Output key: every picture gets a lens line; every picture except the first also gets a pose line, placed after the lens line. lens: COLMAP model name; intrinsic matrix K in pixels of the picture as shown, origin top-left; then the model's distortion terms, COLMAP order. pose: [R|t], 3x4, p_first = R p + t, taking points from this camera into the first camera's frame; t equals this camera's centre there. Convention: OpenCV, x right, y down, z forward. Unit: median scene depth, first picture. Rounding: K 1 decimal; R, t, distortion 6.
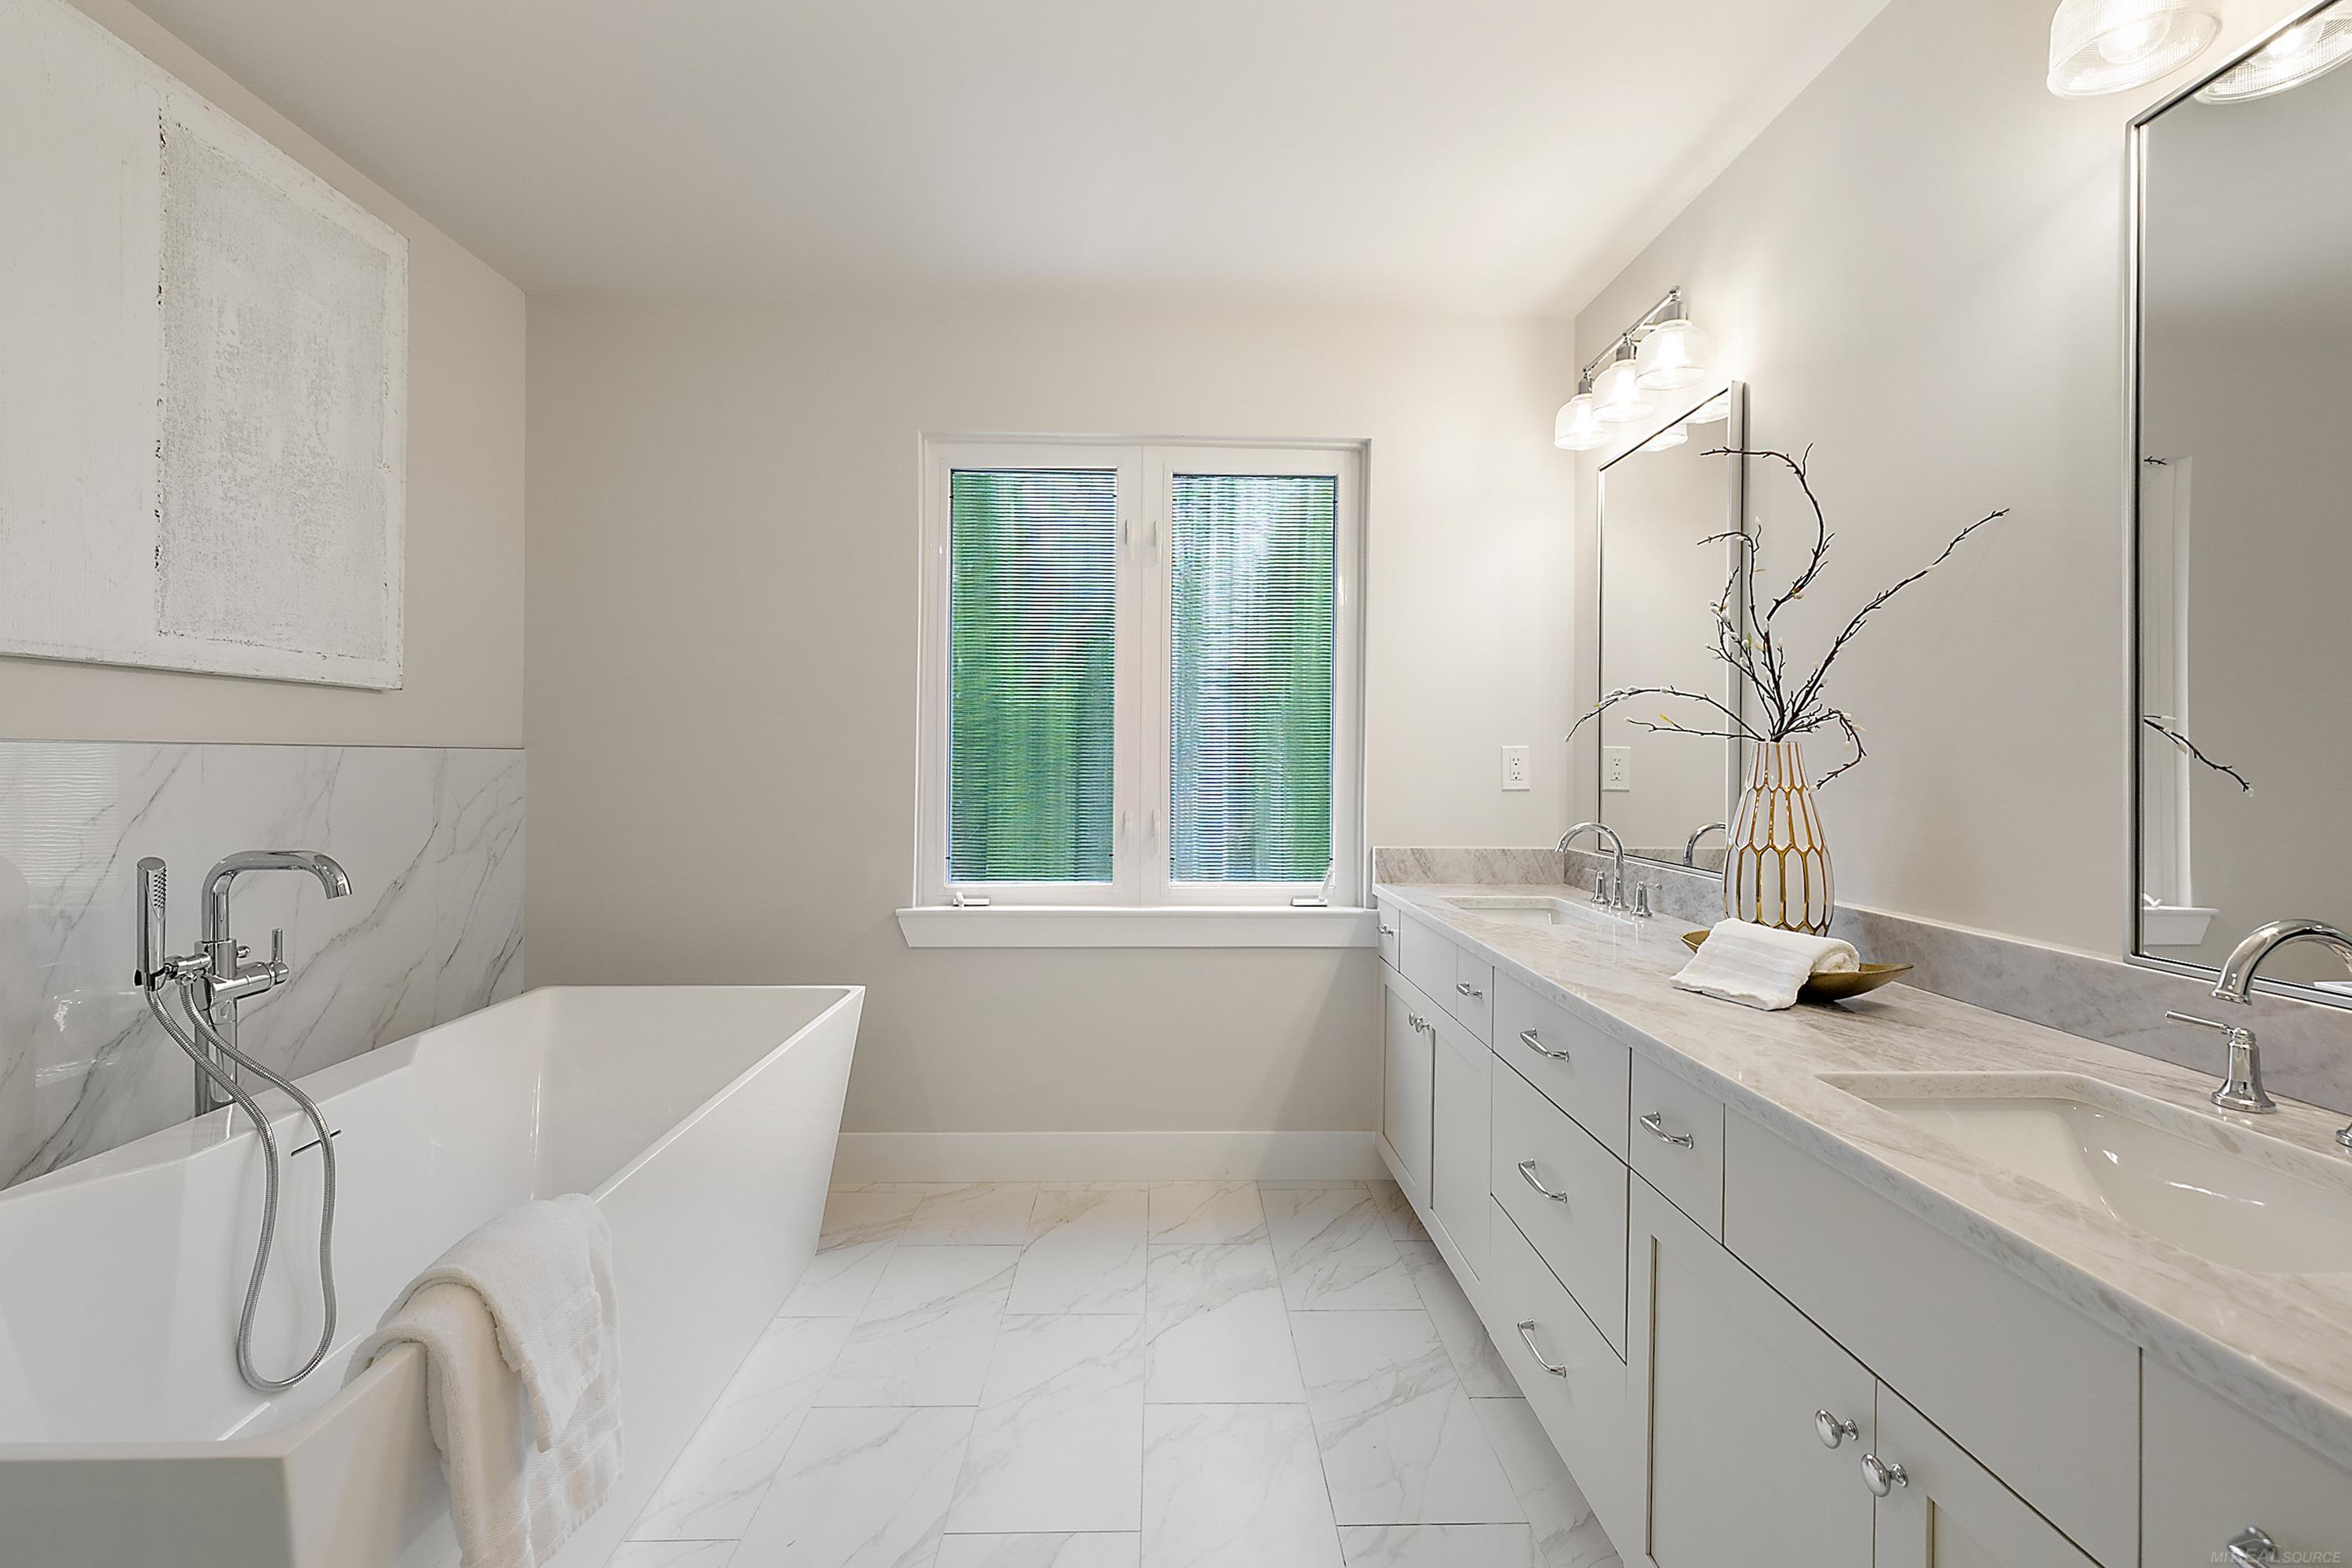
lens RADIAL K [[1007.5, 0, 1154.5], [0, 1007.5, 765.0], [0, 0, 1]] dist [0.003280, -0.000001]
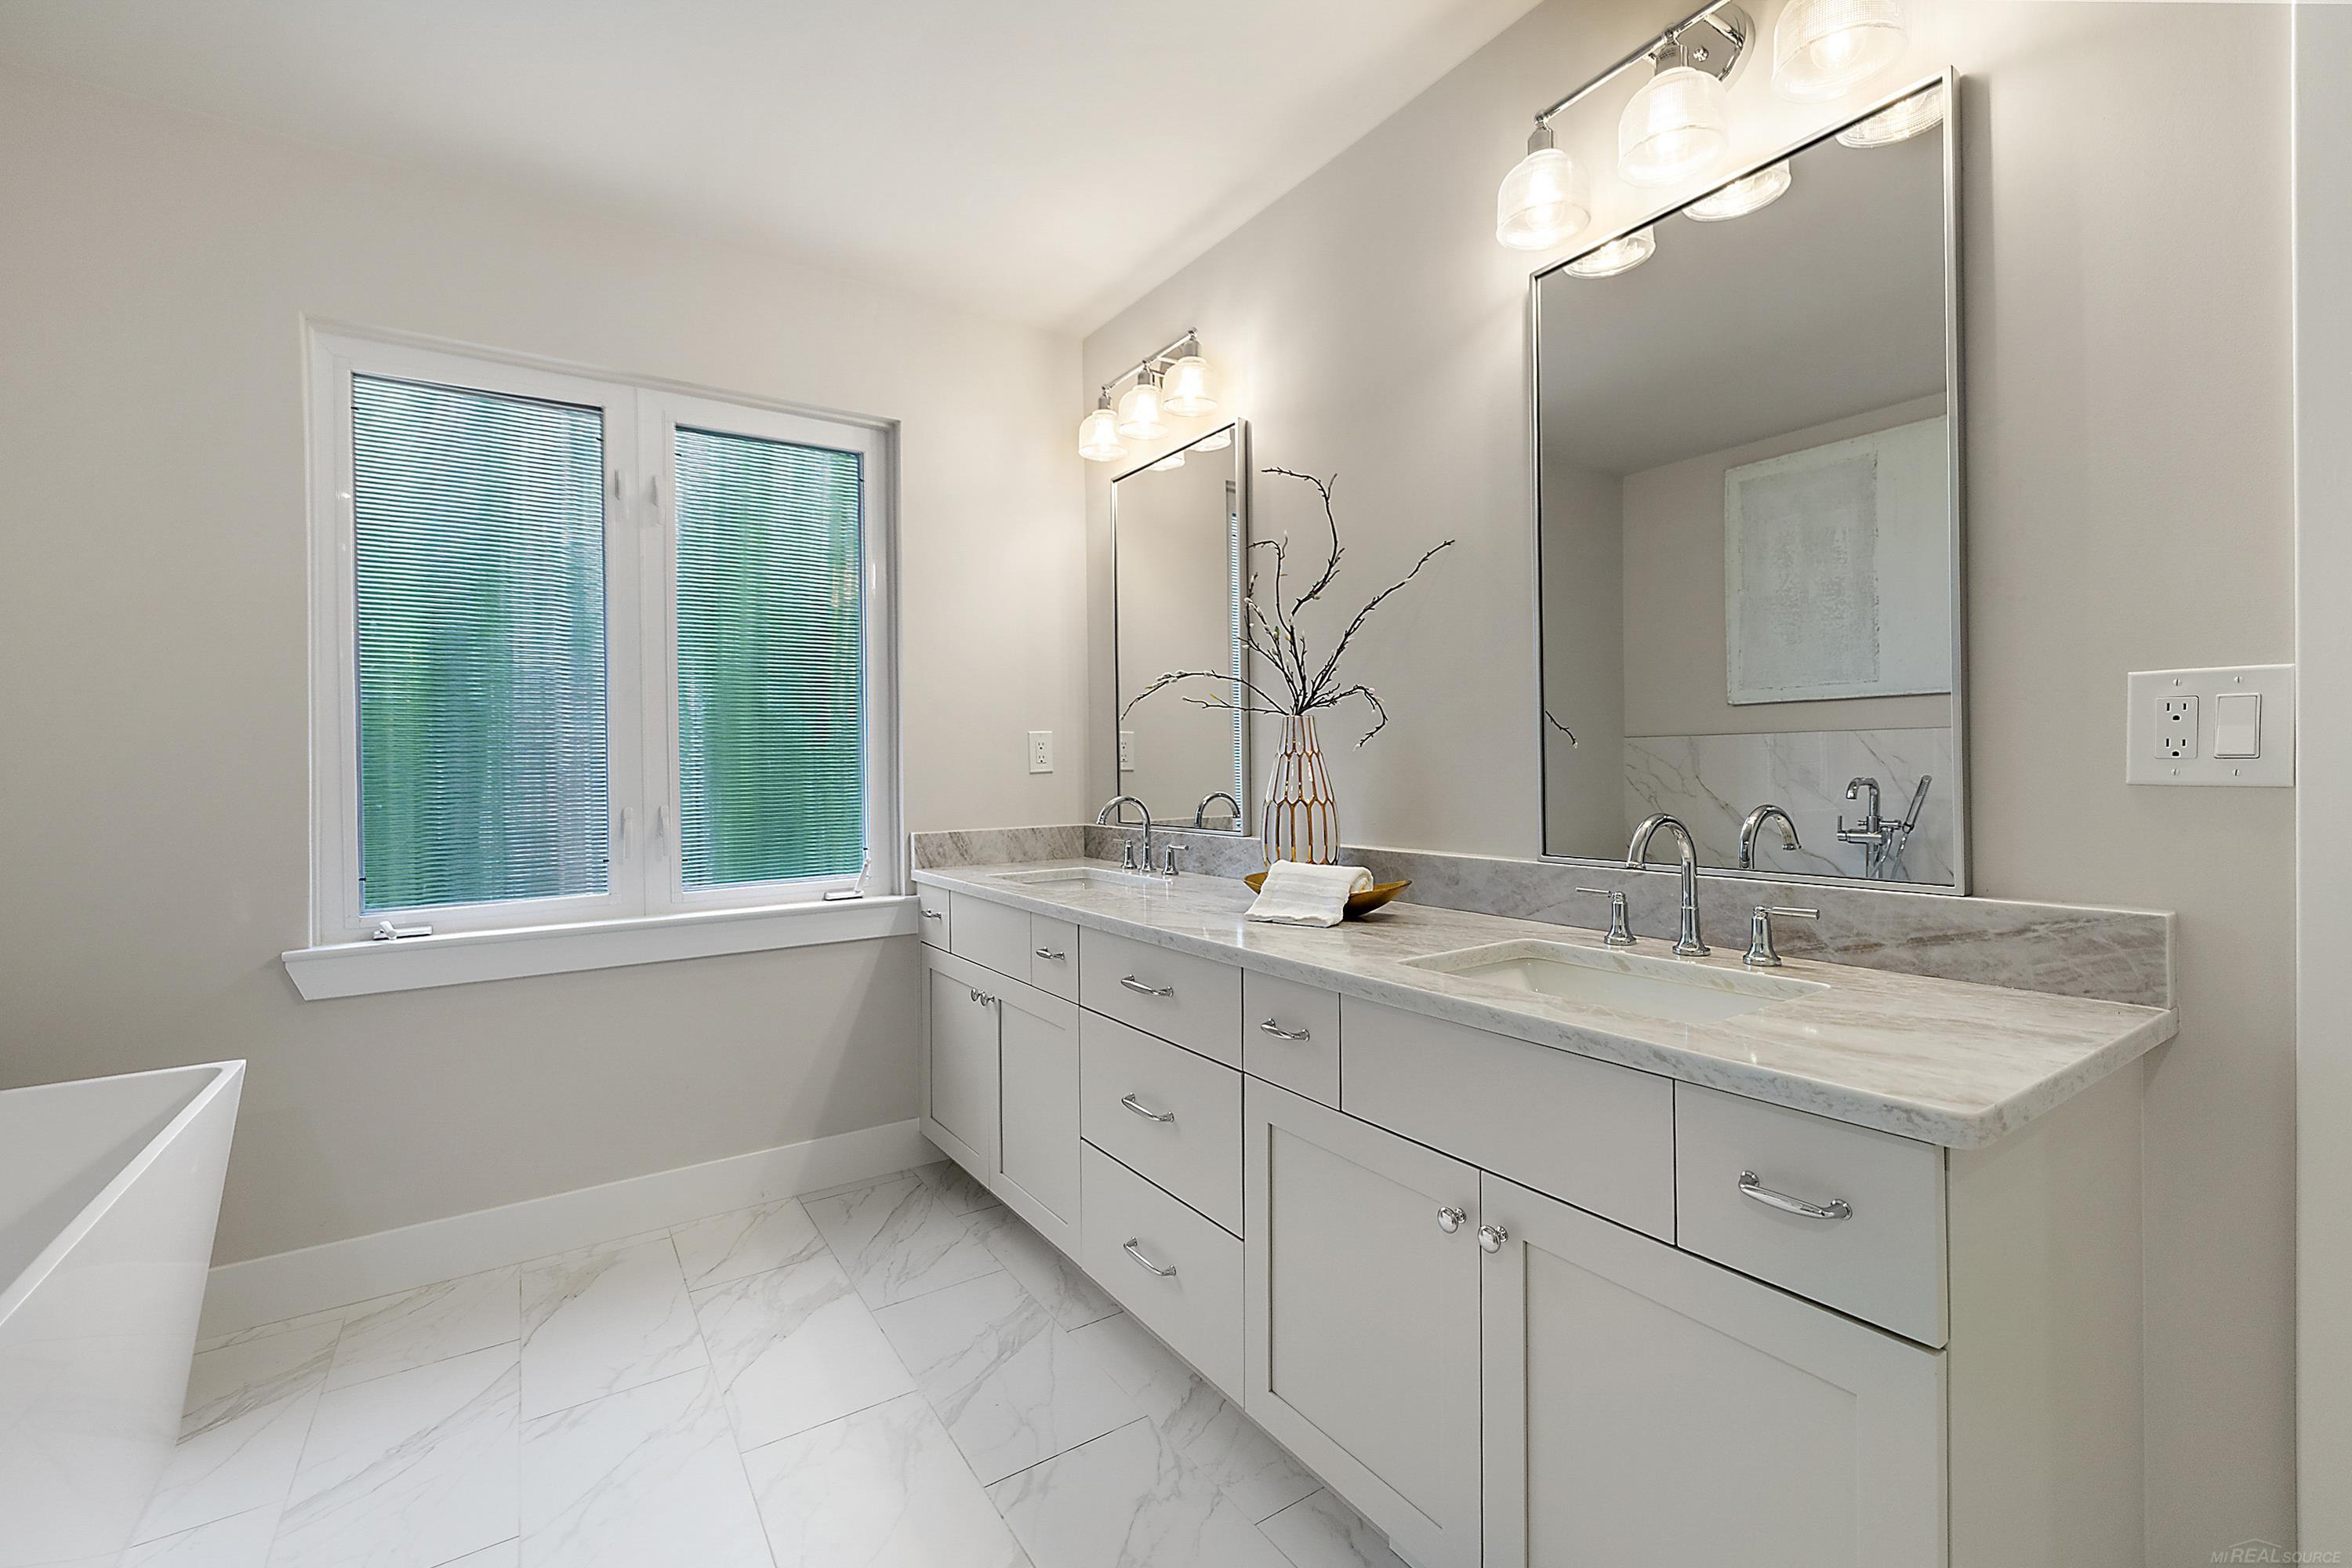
lens RADIAL K [[1007.5, 0, 1162.9], [0, 1007.5, 773.2], [0, 0, 1]] dist [0.003280, -0.000001]
pose [[0.849970, -0.024166, 0.526277, -0.123420], [0.021329, 0.999707, 0.011458, 0.021132], [-0.526400, 0.001486, 0.850236, 0.031106]]
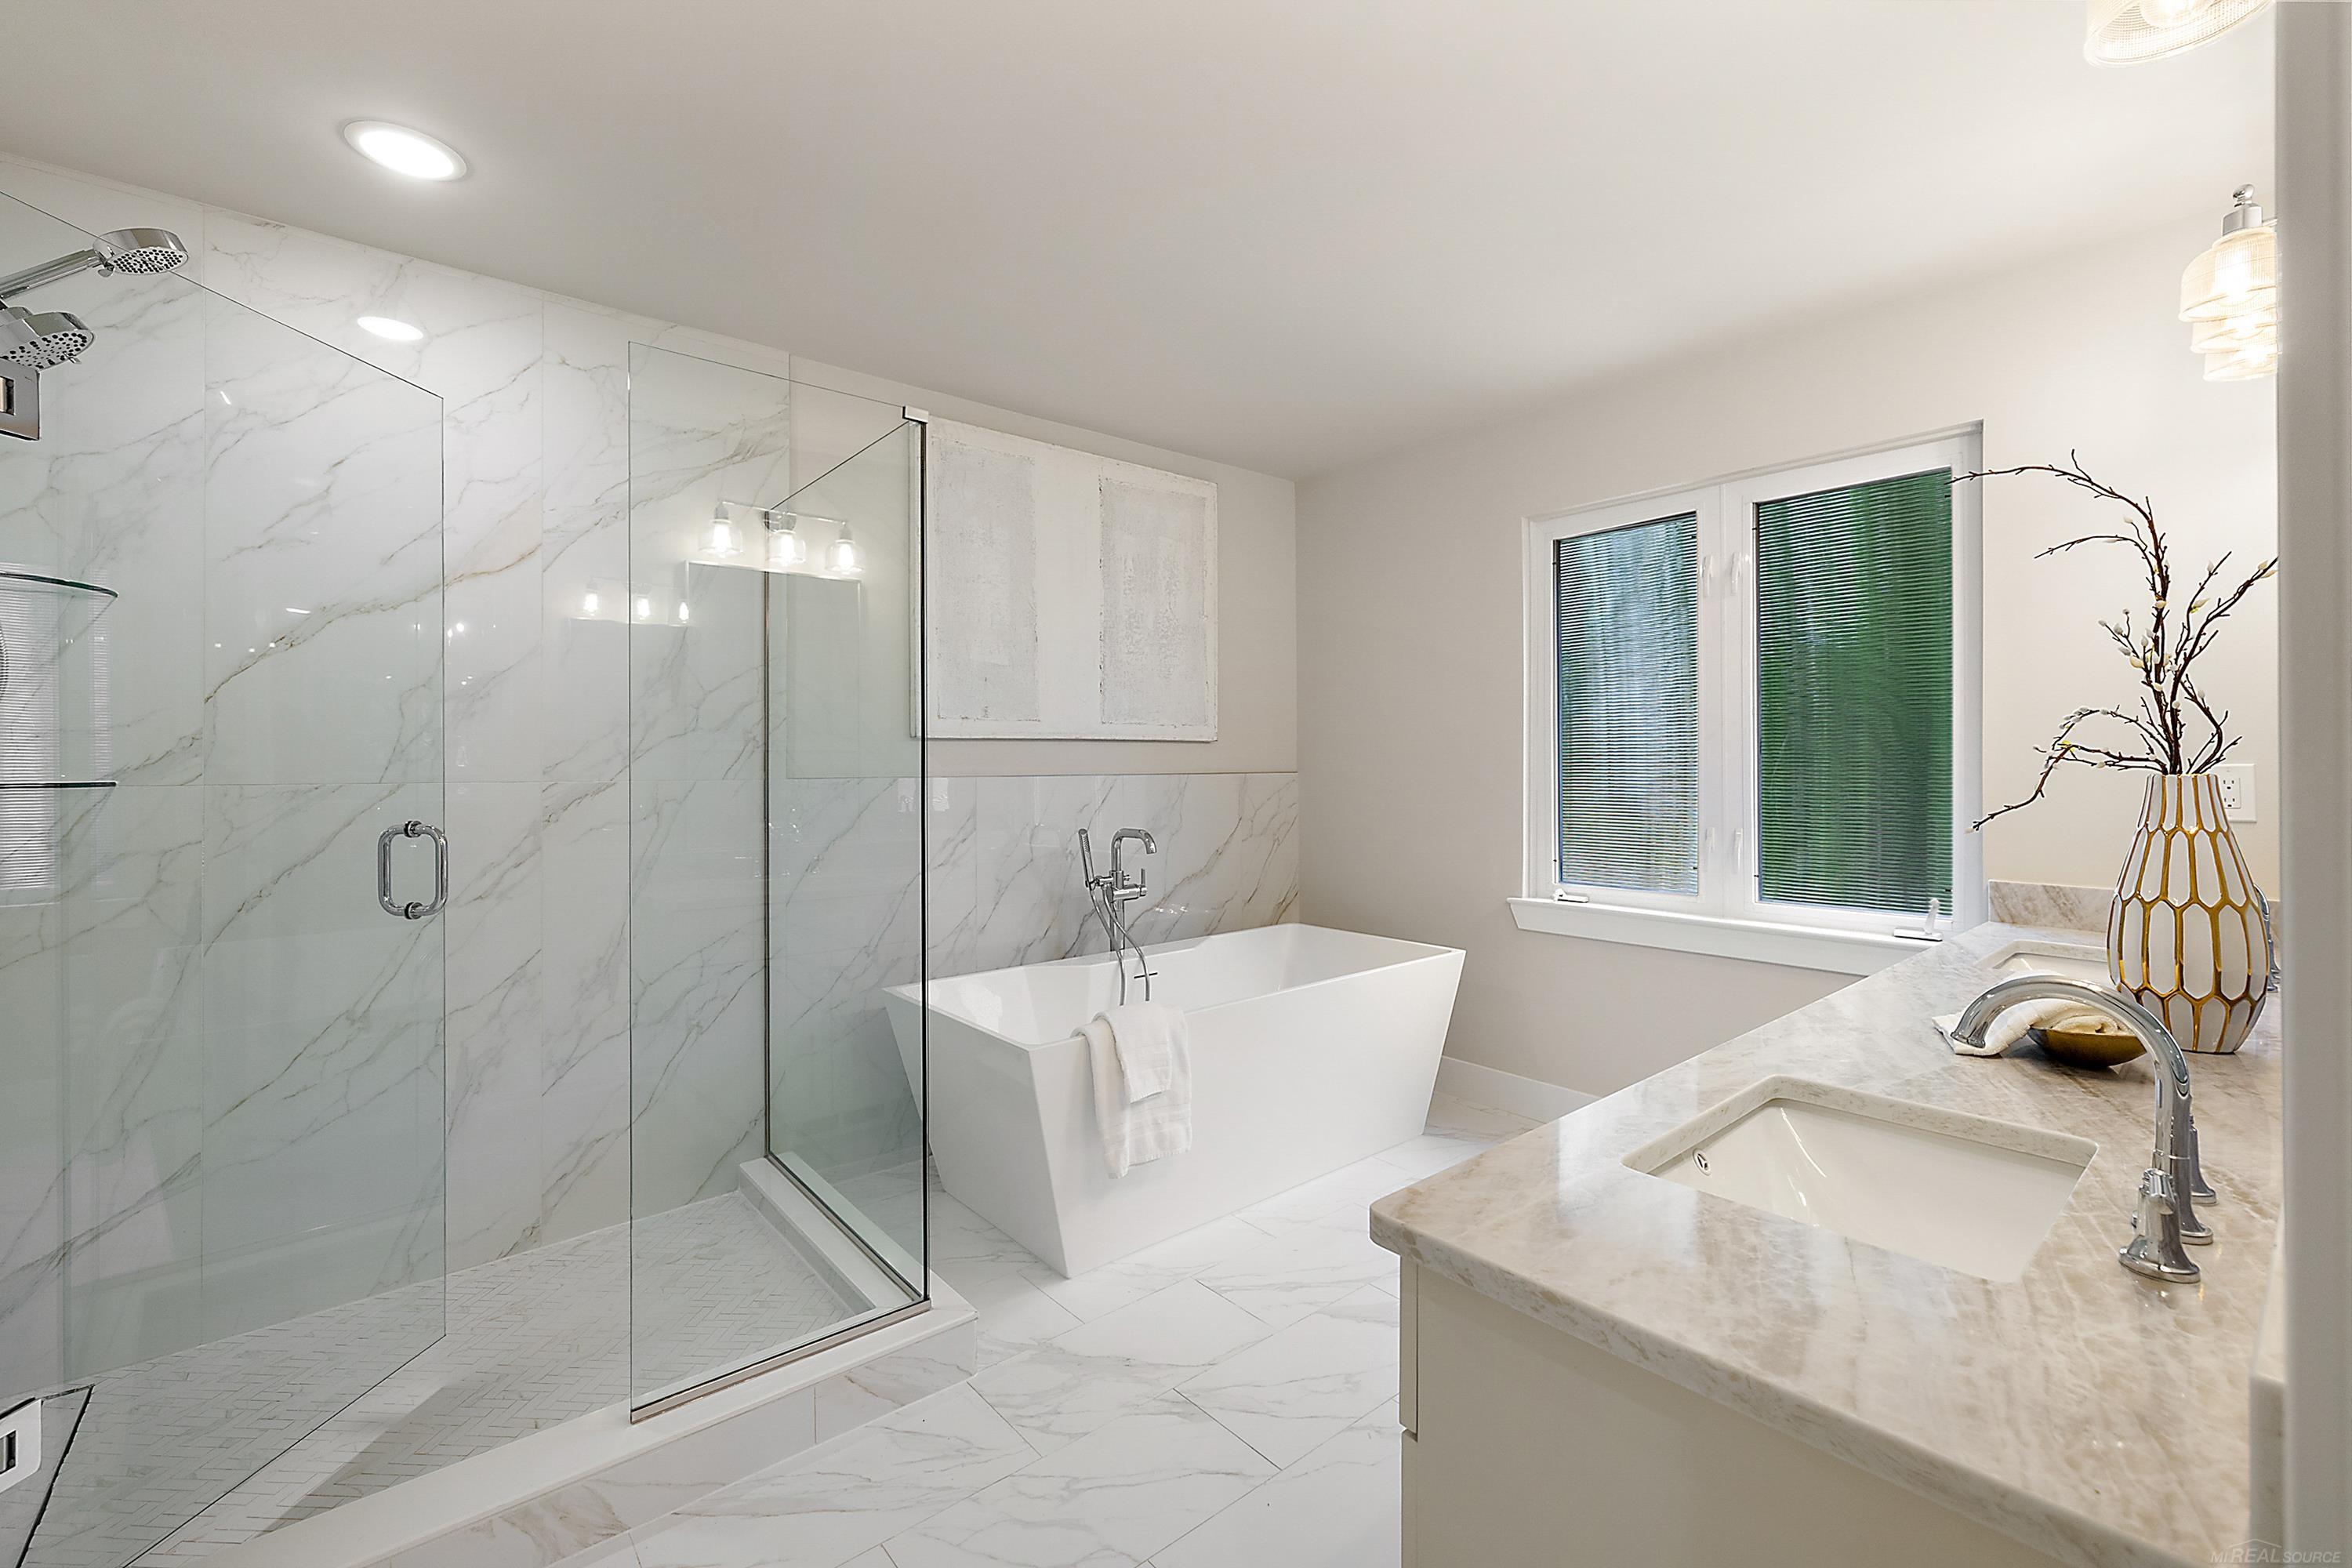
lens RADIAL K [[1007.5, 0, 1175.3], [0, 1007.5, 773.8], [0, 0, 1]] dist [0.003280, -0.000001]
pose [[0.614236, -0.001269, -0.789122, 0.626861], [0.006856, 0.999970, 0.003729, -0.026411], [0.789093, -0.007701, 0.614225, -0.140248]]
